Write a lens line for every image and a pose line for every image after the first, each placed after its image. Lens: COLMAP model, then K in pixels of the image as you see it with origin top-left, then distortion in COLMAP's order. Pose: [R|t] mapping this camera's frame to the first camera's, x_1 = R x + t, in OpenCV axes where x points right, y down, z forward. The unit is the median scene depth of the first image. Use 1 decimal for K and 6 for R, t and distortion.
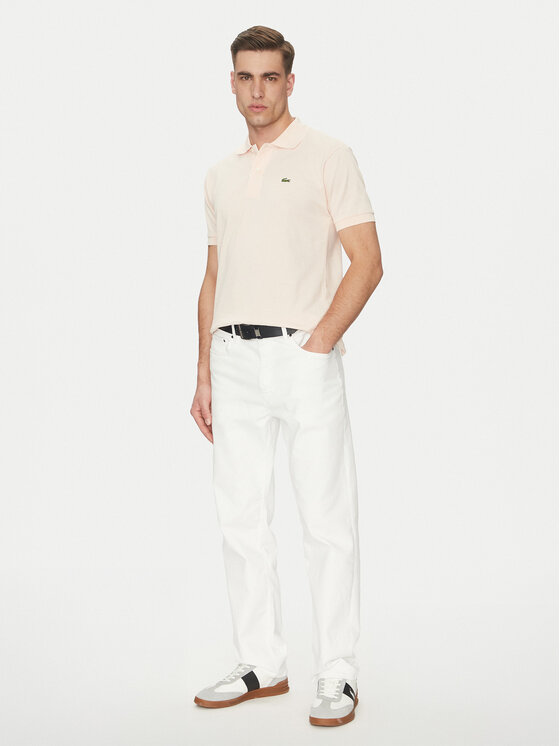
lens RADIAL K [[1162.8, 0, 280.0], [0, 1162.8, 373.0], [0, 0, 1]] dist [-0.003966, -0.030082]
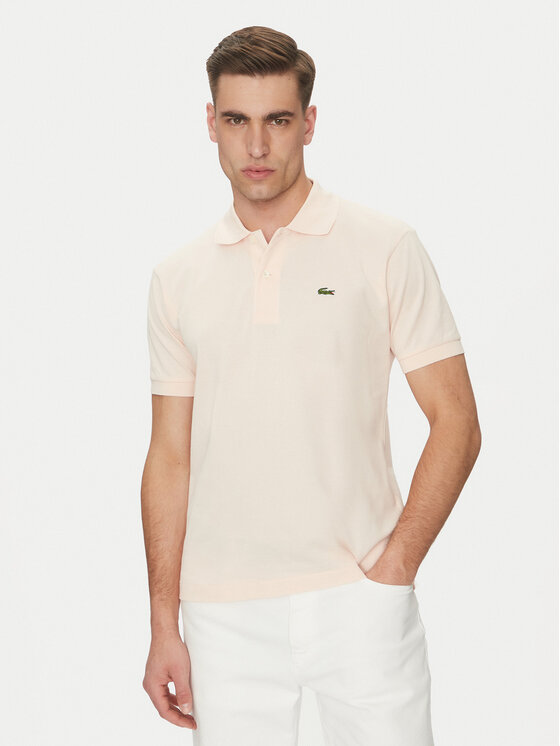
lens RADIAL K [[1349.8, 0, 280.0], [0, 1349.8, 373.0], [0, 0, 1]] dist [0.022105, 0.058850]
pose [[0.997880, -0.019330, -0.062140, 0.032833], [0.008693, 0.985903, -0.167090, -0.013076], [0.064494, 0.166196, 0.983981, 0.348664]]
